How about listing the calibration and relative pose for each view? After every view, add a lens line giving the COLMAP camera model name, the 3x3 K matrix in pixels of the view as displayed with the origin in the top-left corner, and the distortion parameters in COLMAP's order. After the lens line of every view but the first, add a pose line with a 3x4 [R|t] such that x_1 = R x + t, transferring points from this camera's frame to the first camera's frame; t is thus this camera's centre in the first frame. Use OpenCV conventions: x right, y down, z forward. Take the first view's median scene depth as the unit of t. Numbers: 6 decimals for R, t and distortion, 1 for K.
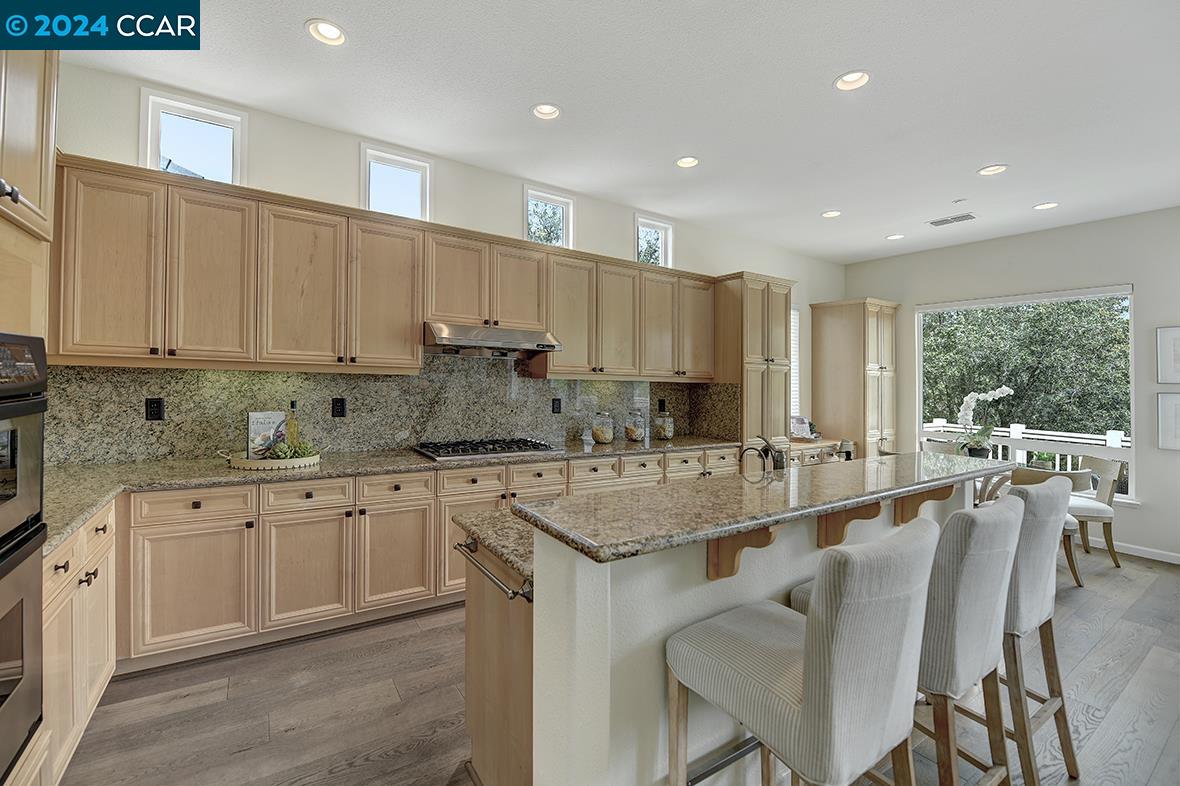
lens RADIAL K [[476.7, 0, 596.5], [0, 476.7, 388.1], [0, 0, 1]] dist [-0.020276, -0.001594]
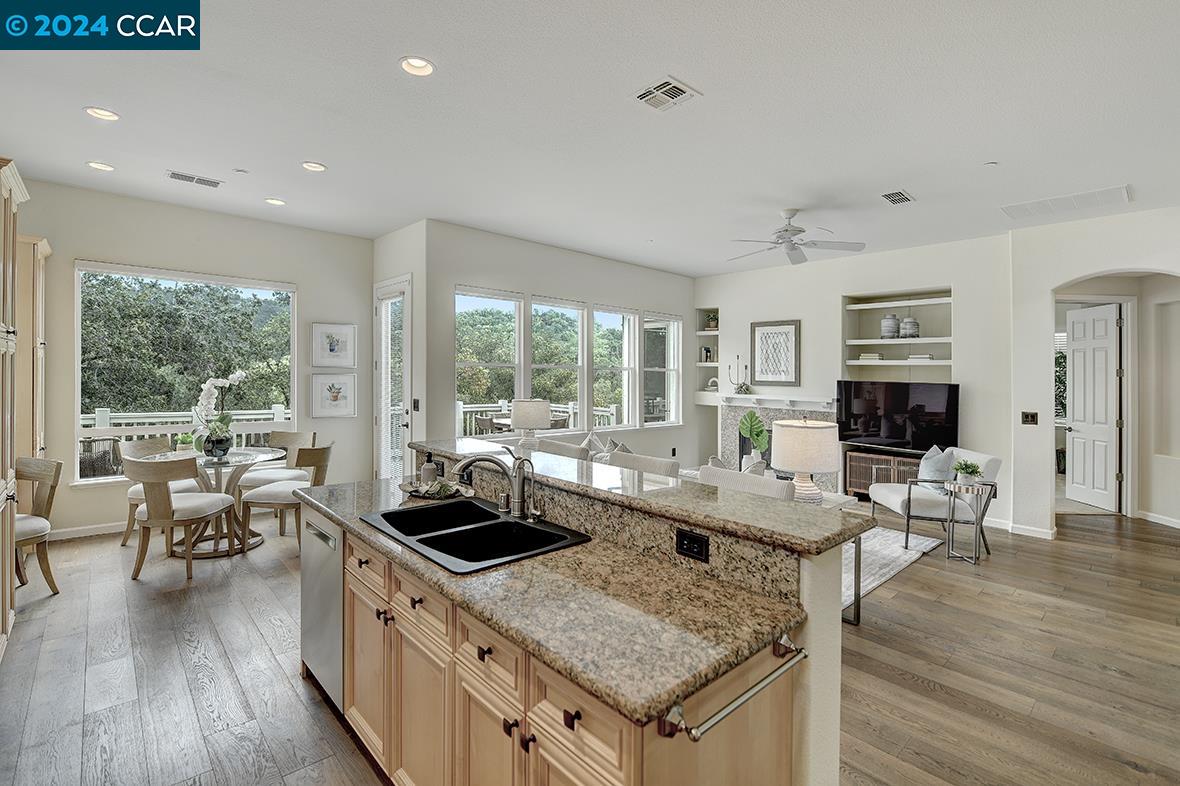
lens RADIAL K [[527.9, 0, 577.0], [0, 527.9, 363.9], [0, 0, 1]] dist [-0.015312, -0.001745]
pose [[-0.141540, -0.008979, 0.989892, -0.410414], [-0.002788, 0.999959, 0.008672, -0.038433], [-0.989929, -0.001532, -0.141559, 0.595382]]
